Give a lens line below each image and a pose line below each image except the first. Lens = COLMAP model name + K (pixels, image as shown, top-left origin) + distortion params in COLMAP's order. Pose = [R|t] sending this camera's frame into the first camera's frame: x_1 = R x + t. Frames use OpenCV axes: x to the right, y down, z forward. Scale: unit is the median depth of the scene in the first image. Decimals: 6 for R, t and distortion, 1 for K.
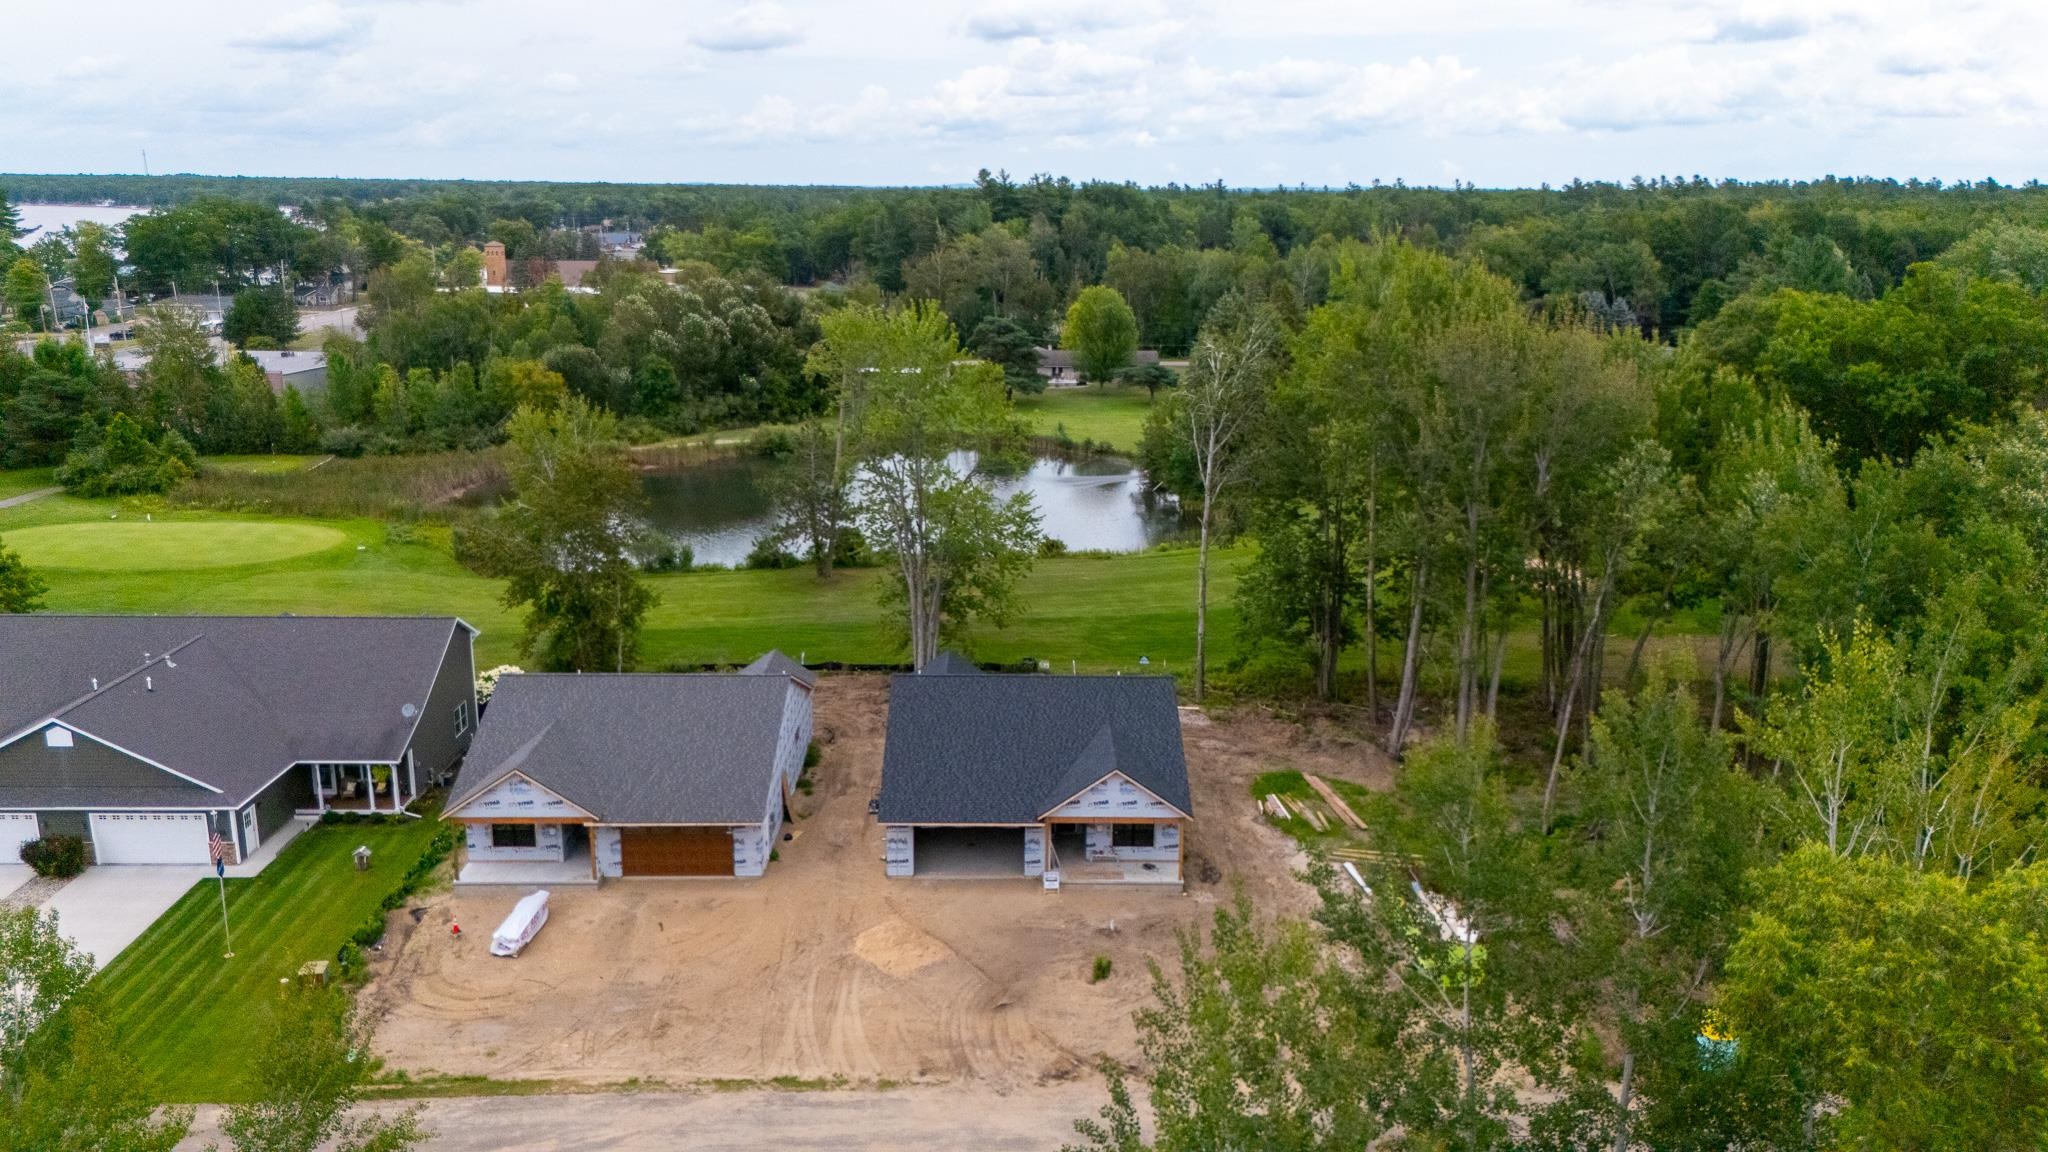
lens RADIAL K [[1526.2, 0, 1029.9], [0, 1526.2, 575.4], [0, 0, 1]] dist [0.080923, -0.061935]
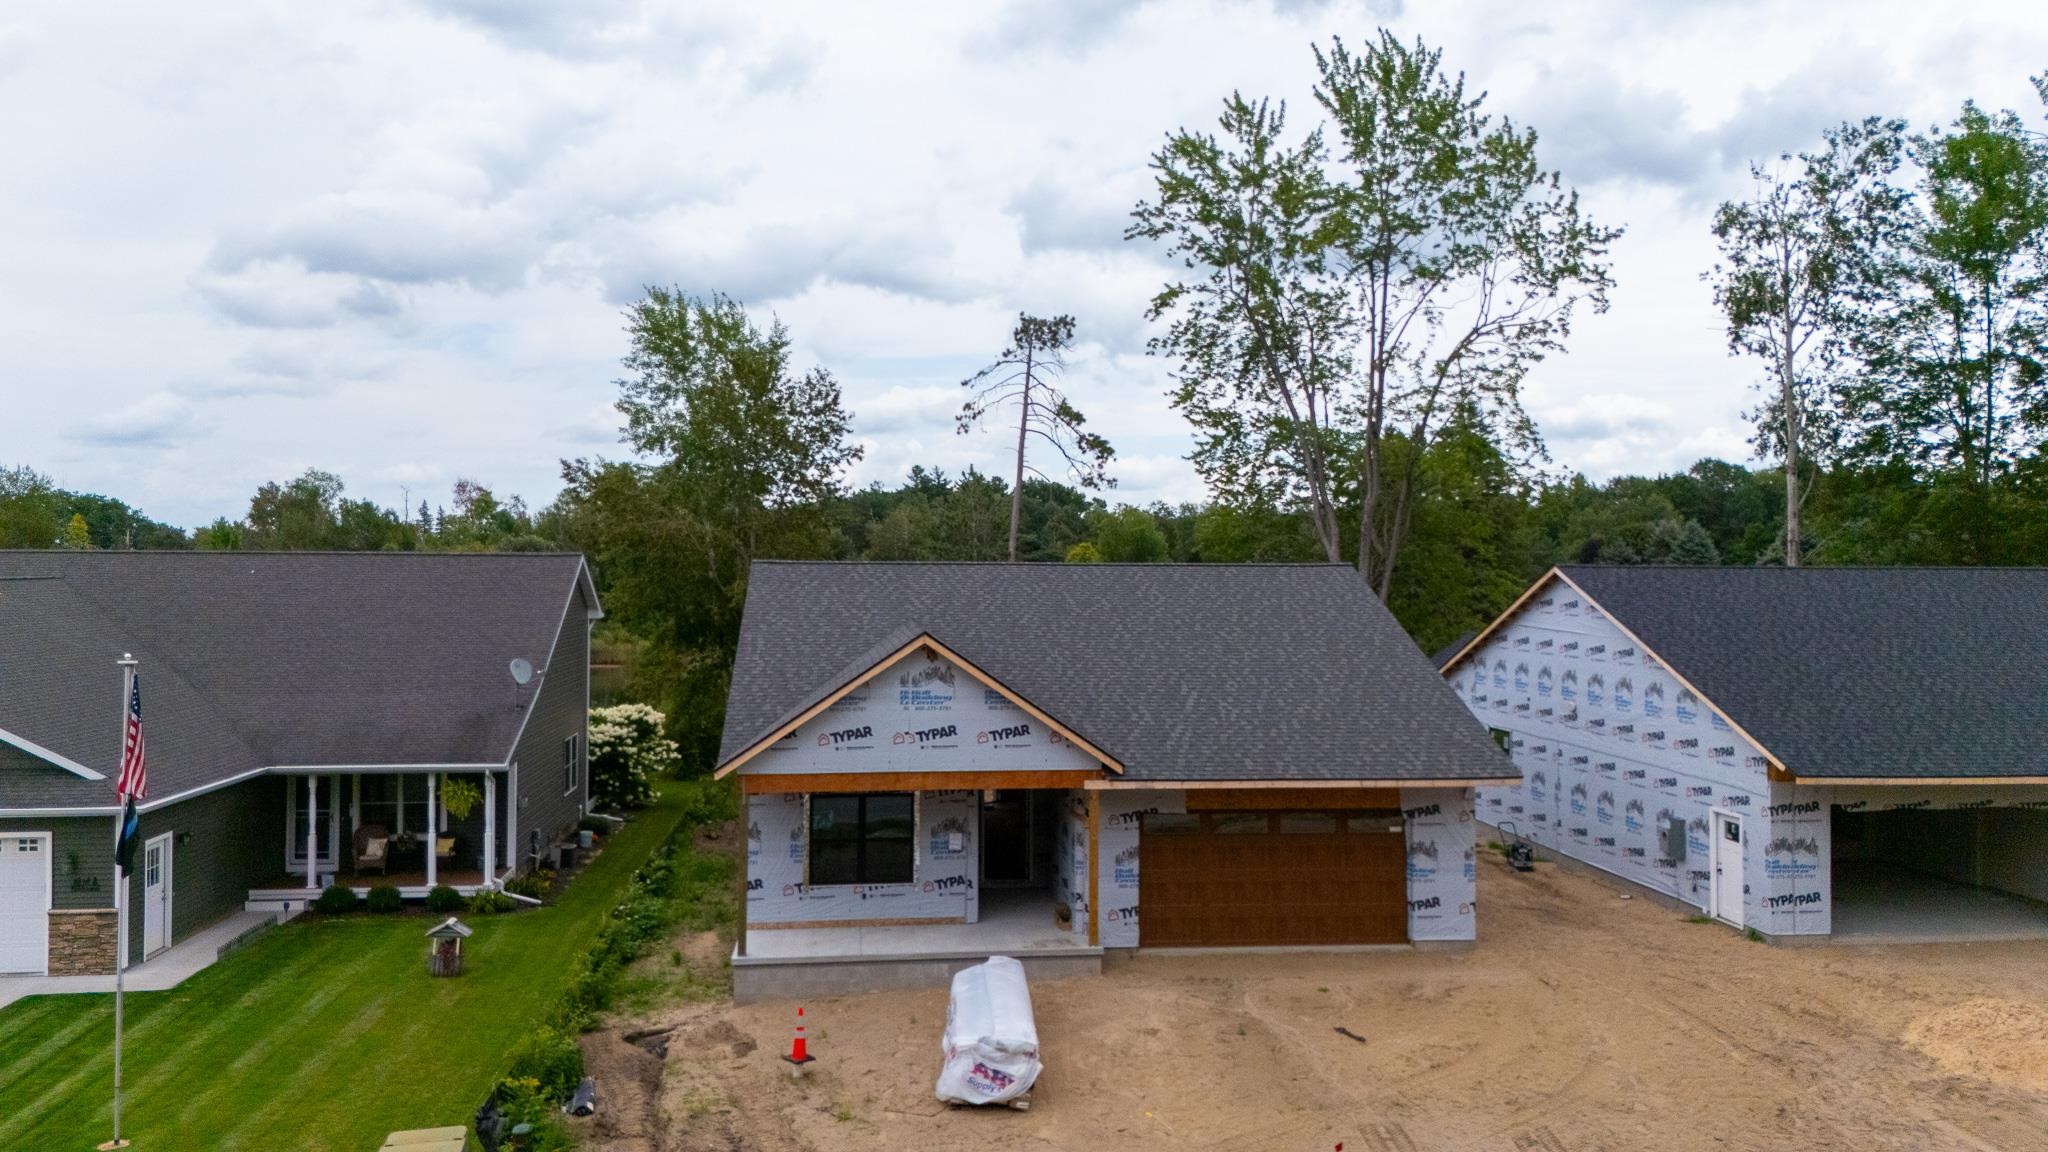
lens RADIAL K [[1526.2, 0, 1023.0], [0, 1526.2, 578.3], [0, 0, 1]] dist [0.080923, -0.061935]
pose [[0.994621, -0.004927, 0.103464, -0.335235], [0.030824, 0.967693, -0.250239, 0.201330], [-0.098888, 0.252082, 0.962640, 0.595835]]
